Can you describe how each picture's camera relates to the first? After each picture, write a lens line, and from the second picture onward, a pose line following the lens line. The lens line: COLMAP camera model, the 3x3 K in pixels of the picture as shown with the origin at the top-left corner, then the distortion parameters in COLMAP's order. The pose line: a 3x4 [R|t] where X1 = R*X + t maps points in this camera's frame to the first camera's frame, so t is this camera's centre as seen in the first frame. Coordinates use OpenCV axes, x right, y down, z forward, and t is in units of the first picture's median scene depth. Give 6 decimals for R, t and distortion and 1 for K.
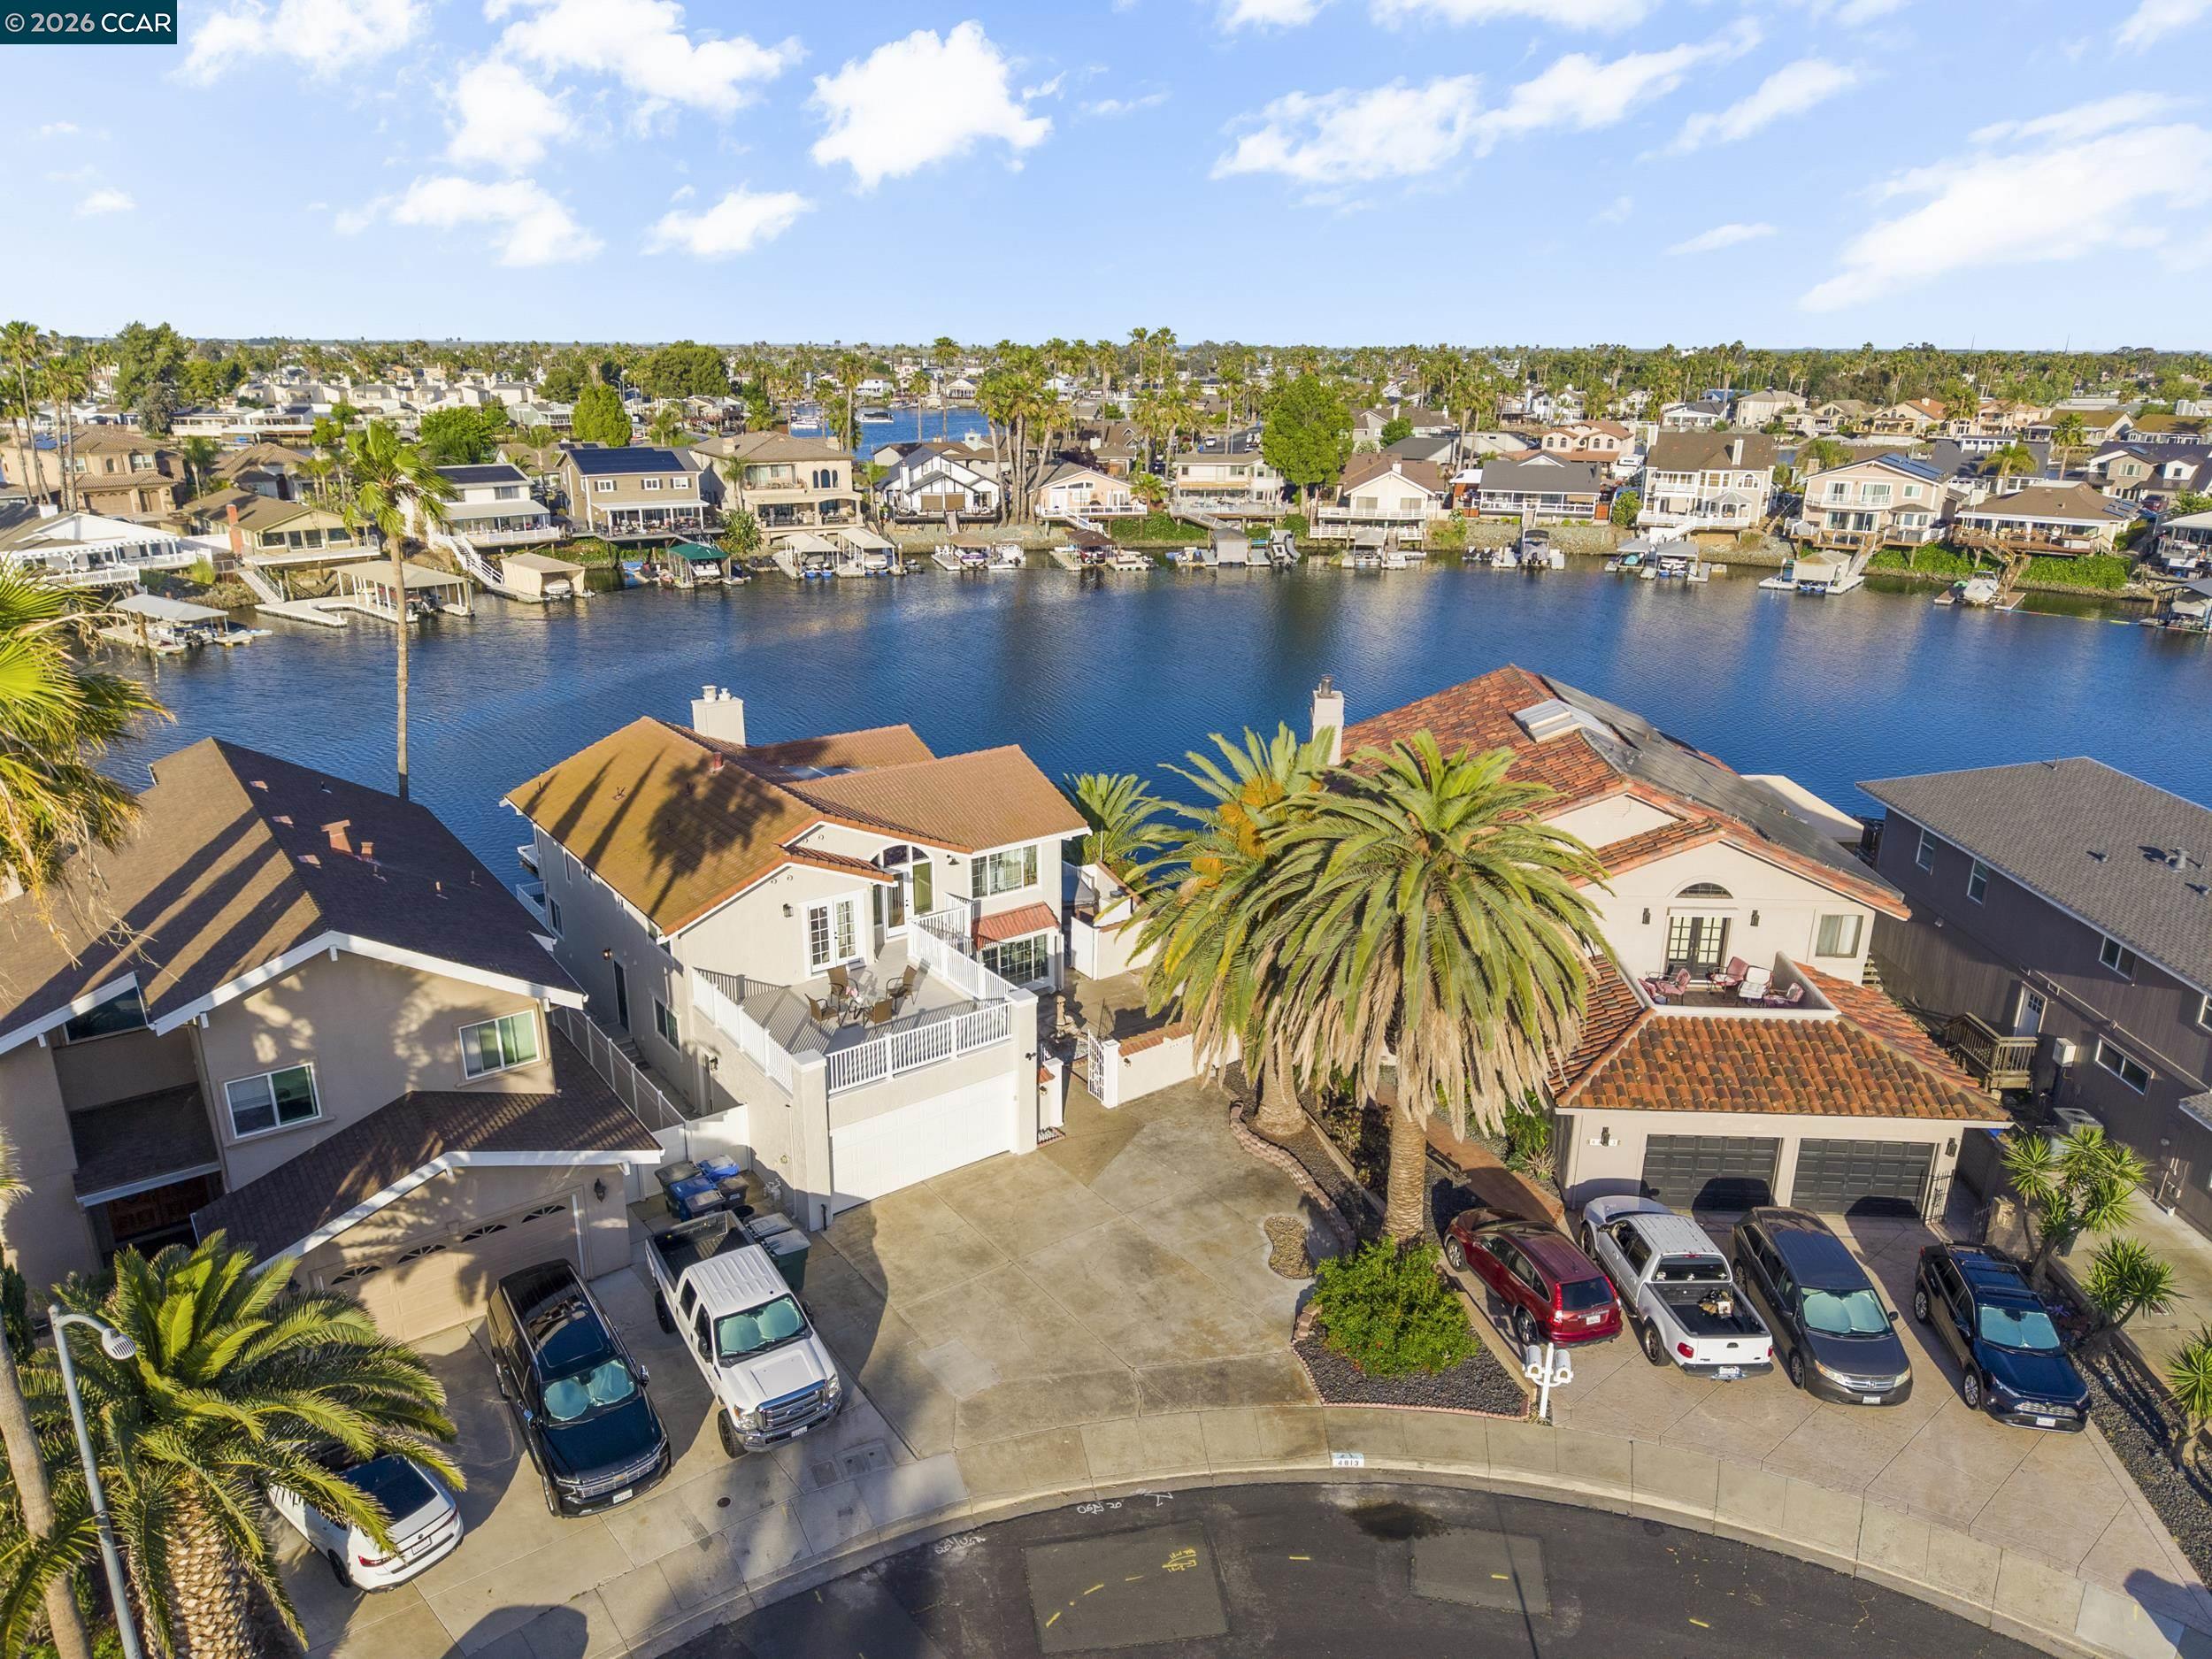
lens RADIAL K [[1443.6, 0, 1106.0], [0, 1443.6, 829.5], [0, 0, 1]] dist [0.042191, -0.048693]
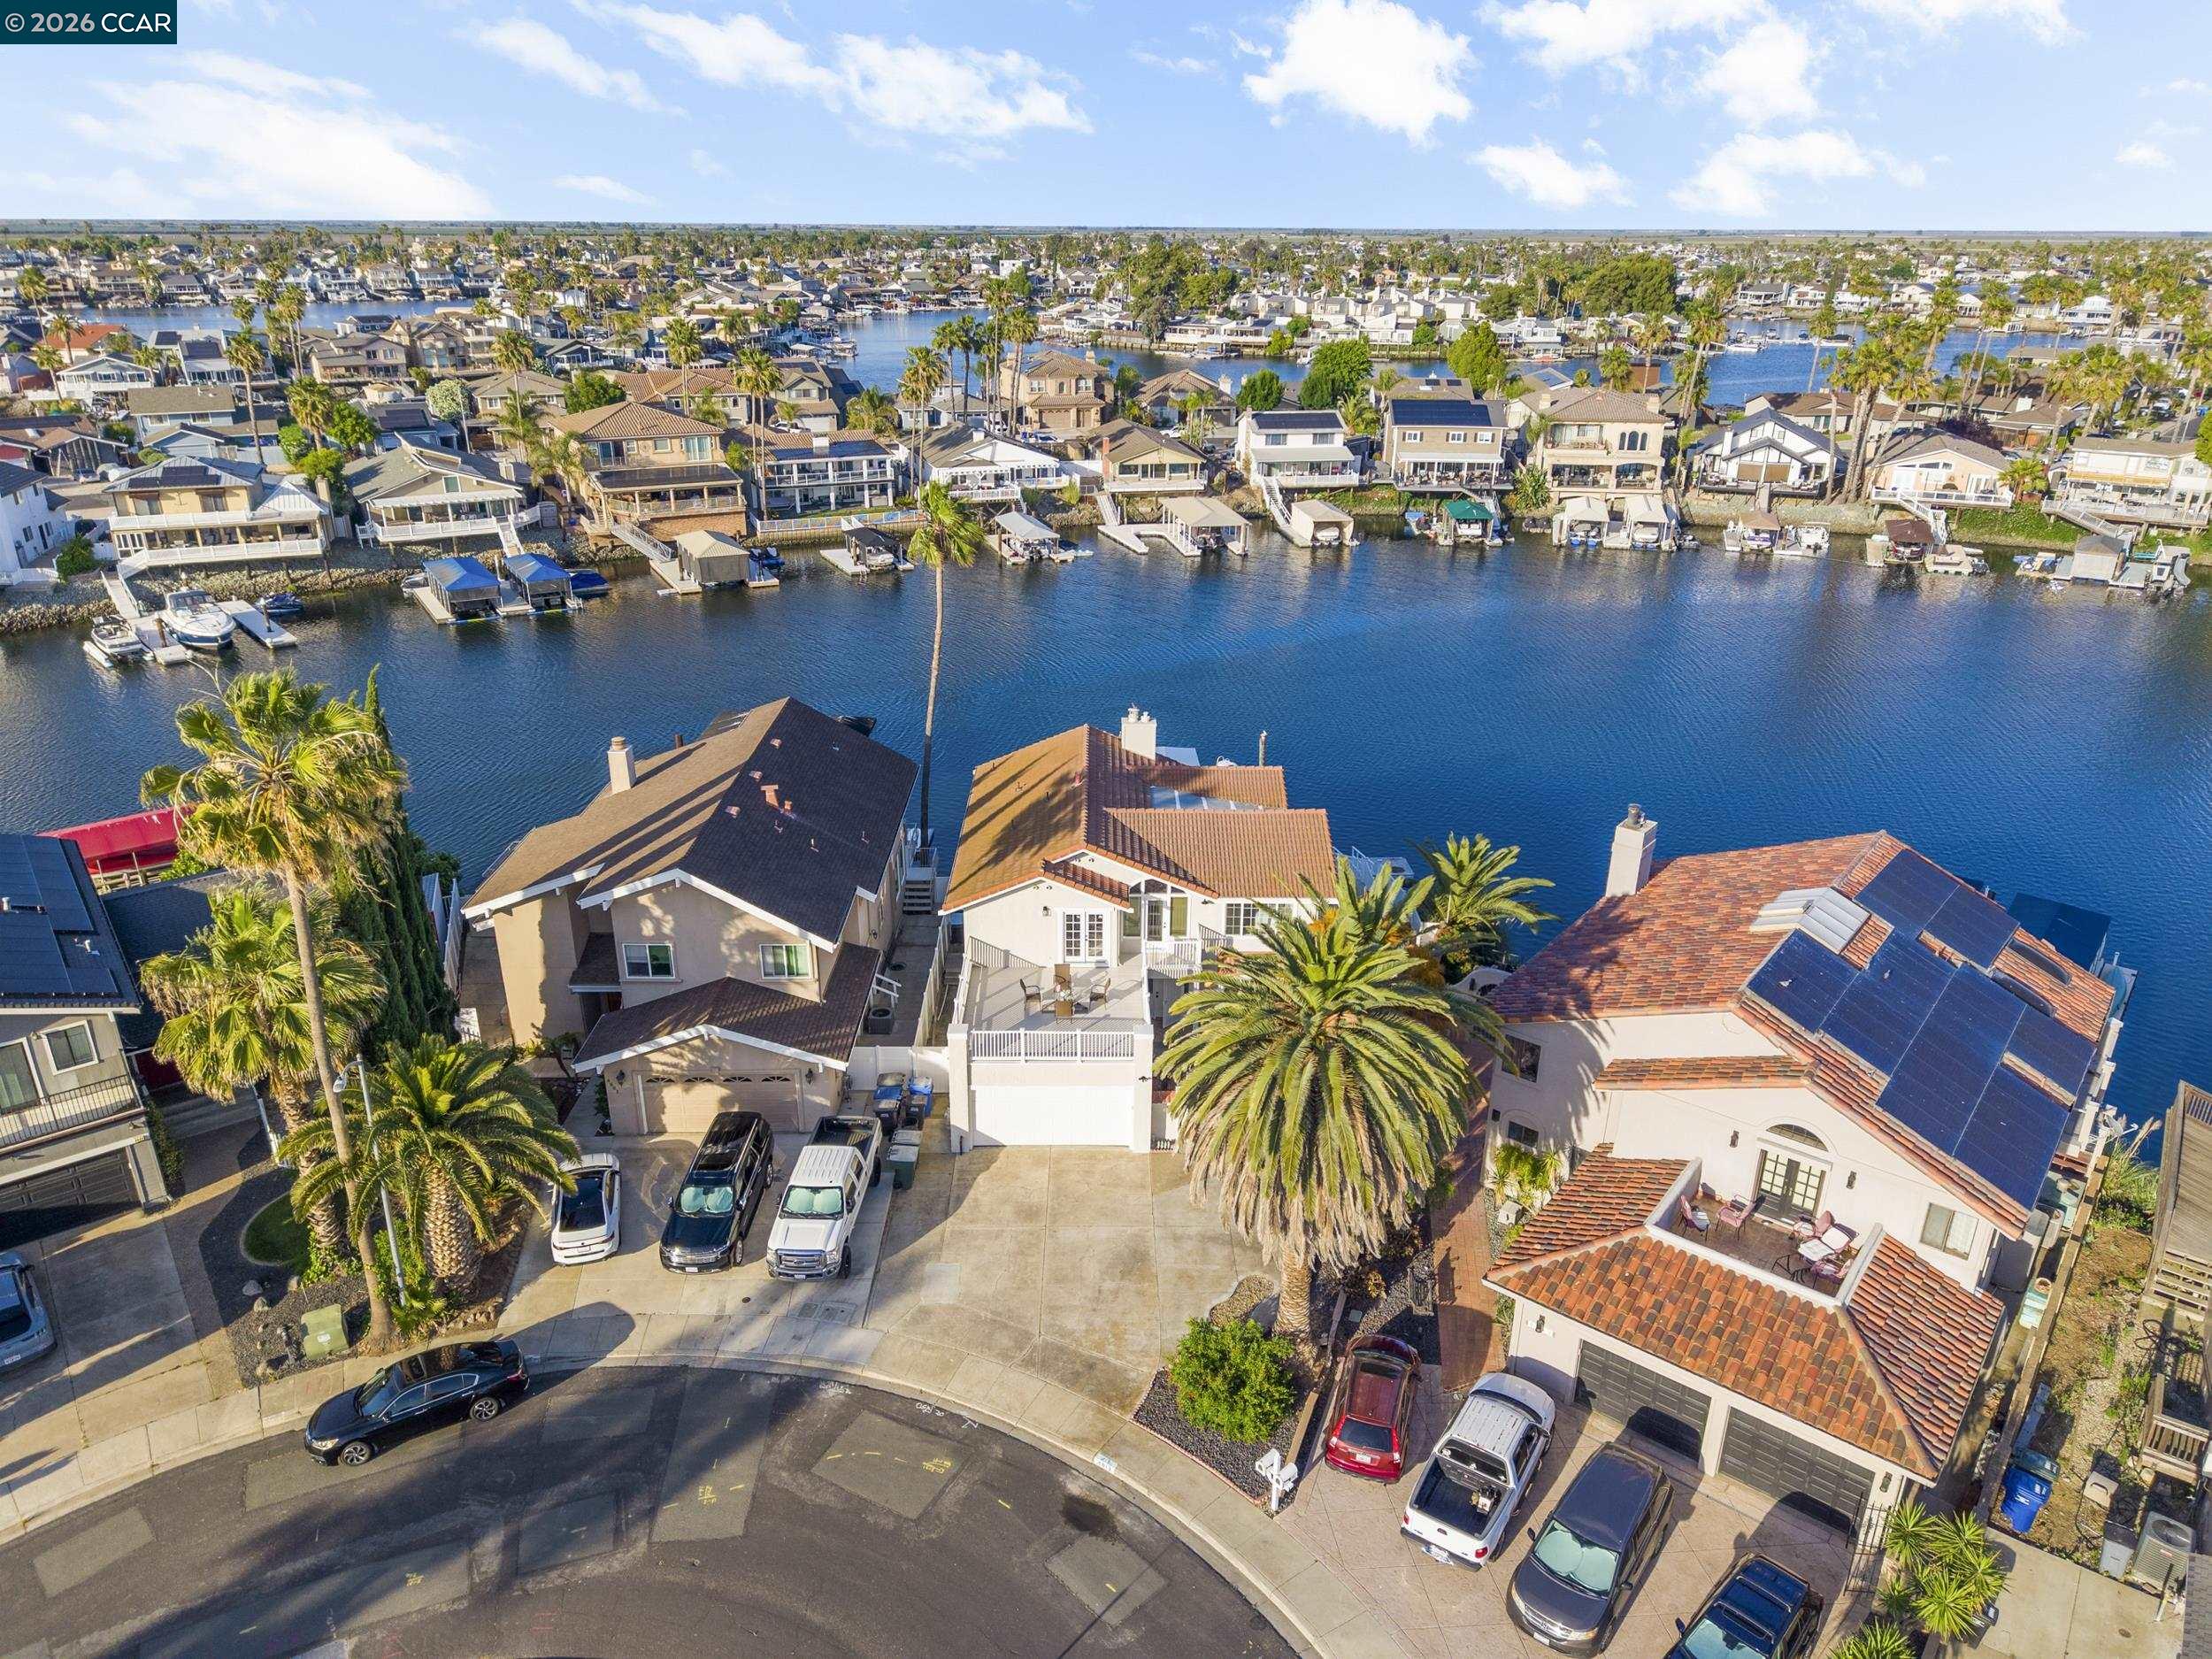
lens RADIAL K [[1440.3, 0, 1141.1], [0, 1440.3, 825.7], [0, 0, 1]] dist [0.100195, -0.124291]
pose [[0.821058, 0.219153, -0.527101, 0.502597], [-0.186649, 0.975682, 0.114920, -0.179248], [0.539468, 0.004026, 0.841996, -0.044757]]
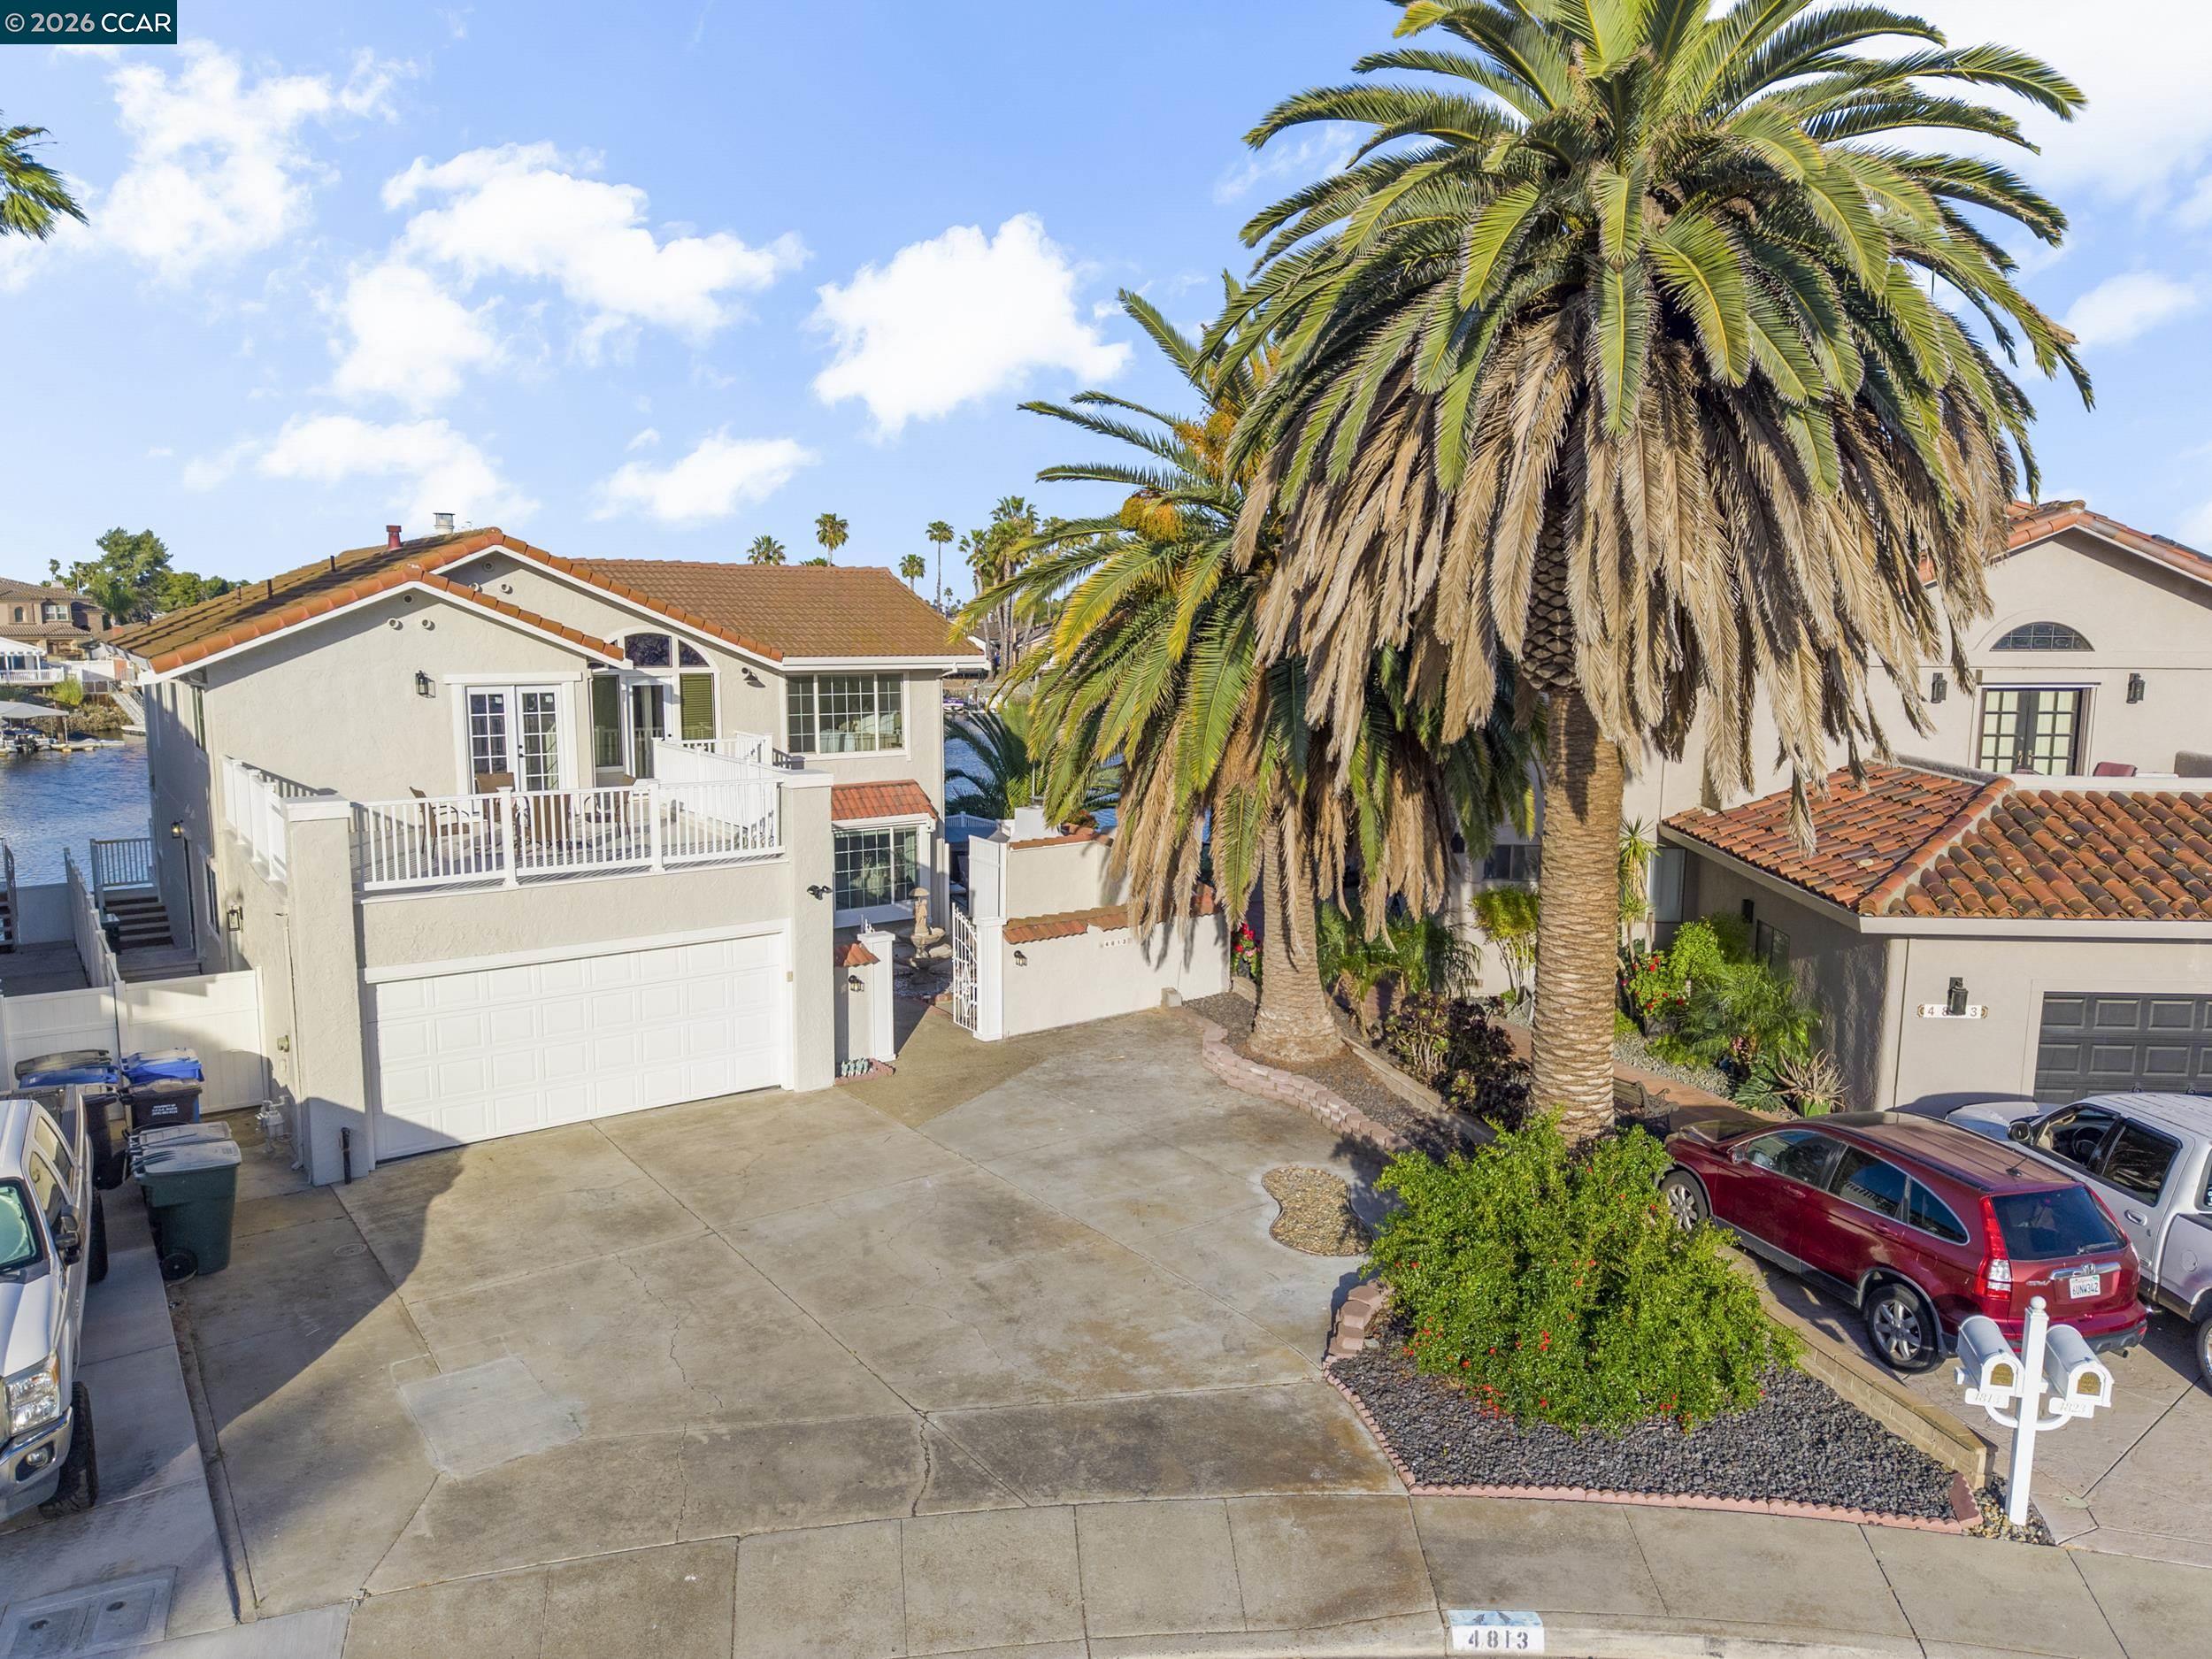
lens RADIAL K [[1496.7, 0, 1106.0], [0, 1496.7, 829.5], [0, 0, 1]] dist [0.010286, 0.000286]
pose [[0.999964, 0.002740, -0.007996, 0.051992], [-0.004086, 0.984839, -0.173424, 0.208796], [0.007400, 0.173451, 0.984815, 0.417090]]
